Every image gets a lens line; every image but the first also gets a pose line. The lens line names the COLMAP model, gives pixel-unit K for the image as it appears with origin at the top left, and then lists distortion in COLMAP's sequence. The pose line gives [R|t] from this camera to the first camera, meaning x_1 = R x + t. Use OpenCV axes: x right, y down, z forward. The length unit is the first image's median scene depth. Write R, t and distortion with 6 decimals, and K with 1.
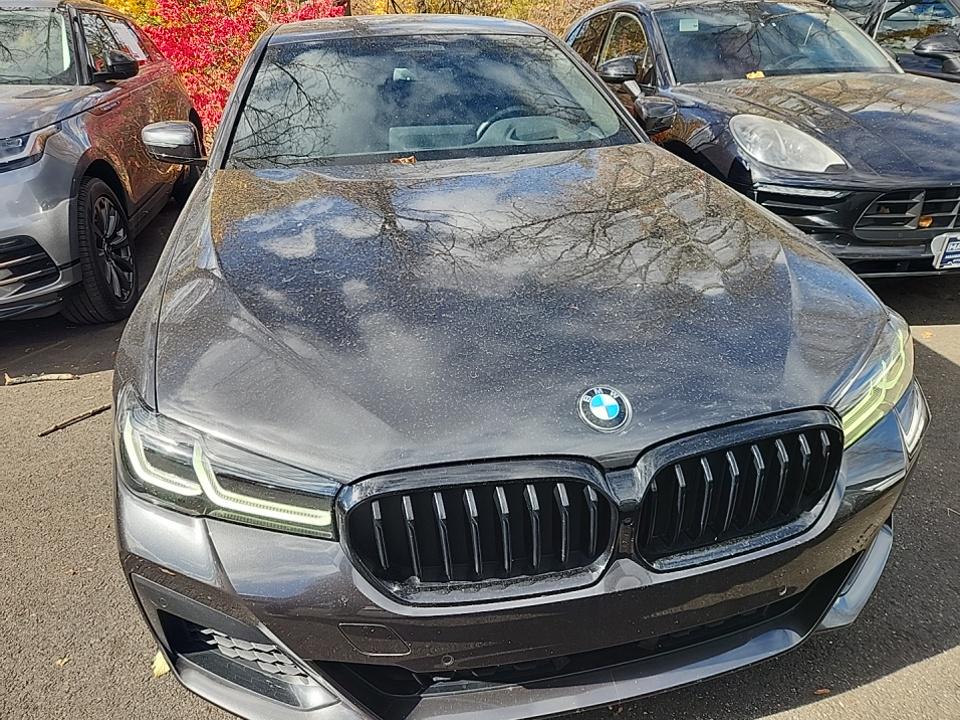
lens RADIAL K [[652.9, 0, 483.2], [0, 652.9, 354.1], [0, 0, 1]] dist [0.031091, -0.014297]
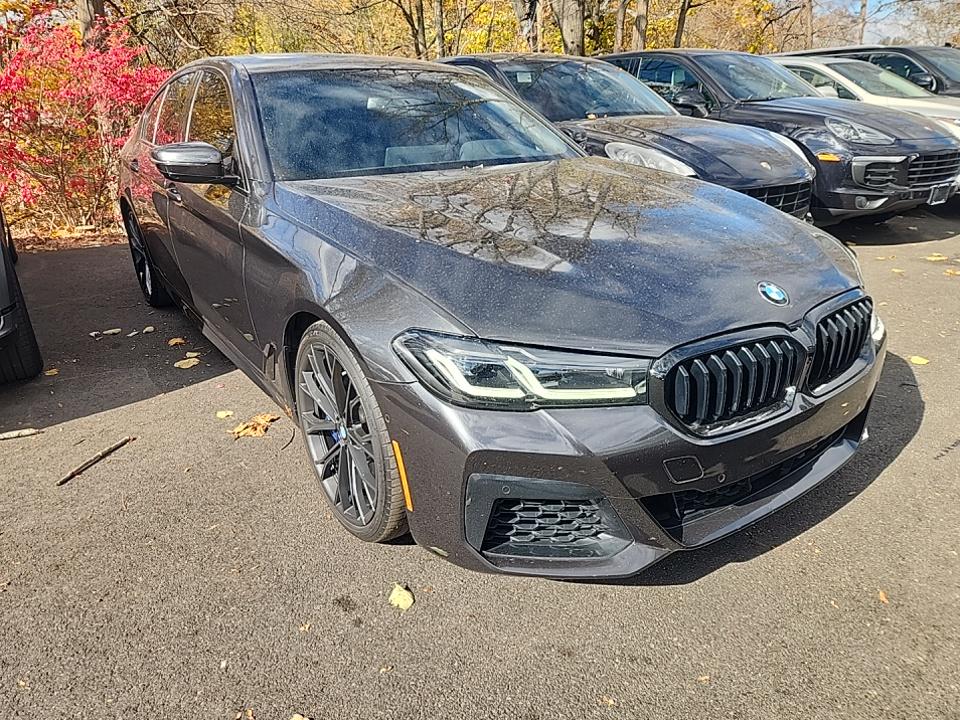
lens RADIAL K [[652.9, 0, 481.2], [0, 652.9, 363.7], [0, 0, 1]] dist [0.031091, -0.014297]
pose [[0.921901, -0.132570, 0.364038, -0.586537], [0.156962, 0.986869, -0.038113, 0.113102], [-0.354205, 0.092277, 0.930604, -0.088362]]
